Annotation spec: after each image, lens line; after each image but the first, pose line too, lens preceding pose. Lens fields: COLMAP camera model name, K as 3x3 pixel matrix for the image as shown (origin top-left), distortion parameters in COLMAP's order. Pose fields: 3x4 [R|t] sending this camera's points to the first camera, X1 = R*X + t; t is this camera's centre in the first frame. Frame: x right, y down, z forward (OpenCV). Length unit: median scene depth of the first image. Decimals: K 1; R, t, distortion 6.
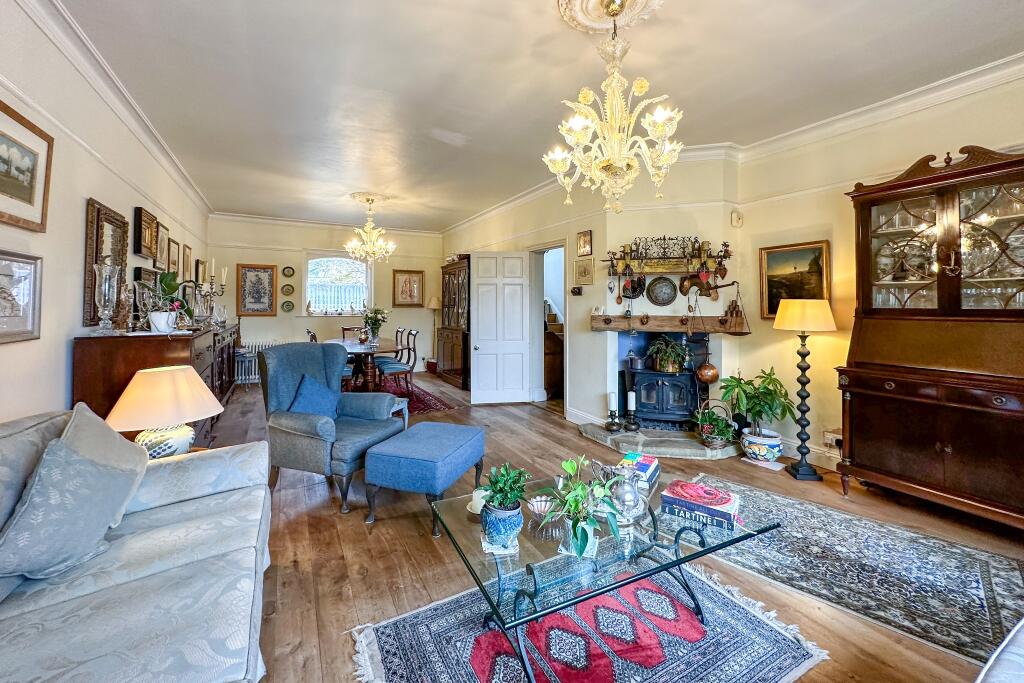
lens RADIAL K [[407.8, 0, 511.9], [0, 407.8, 342.3], [0, 0, 1]] dist [0.001423, 0.000248]
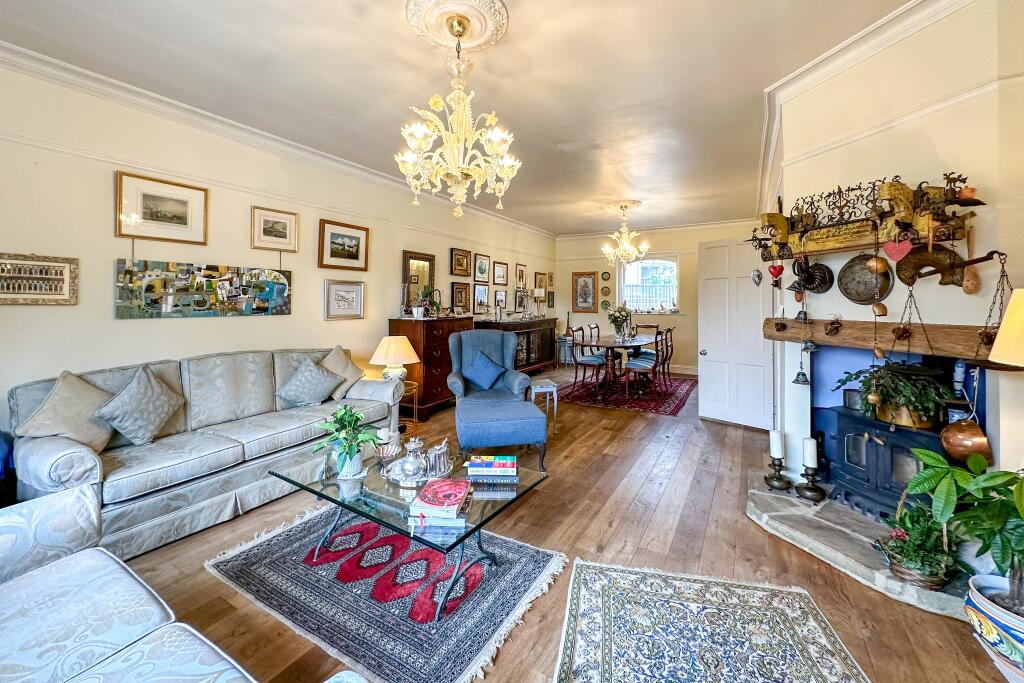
lens RADIAL K [[407.8, 0, 511.7], [0, 407.8, 340.8], [0, 0, 1]] dist [0.001423, 0.000248]
pose [[0.516230, 0.076326, -0.853042, 0.604310], [-0.077655, 0.996090, 0.042131, -0.022873], [0.852922, 0.044493, 0.520138, 0.268916]]
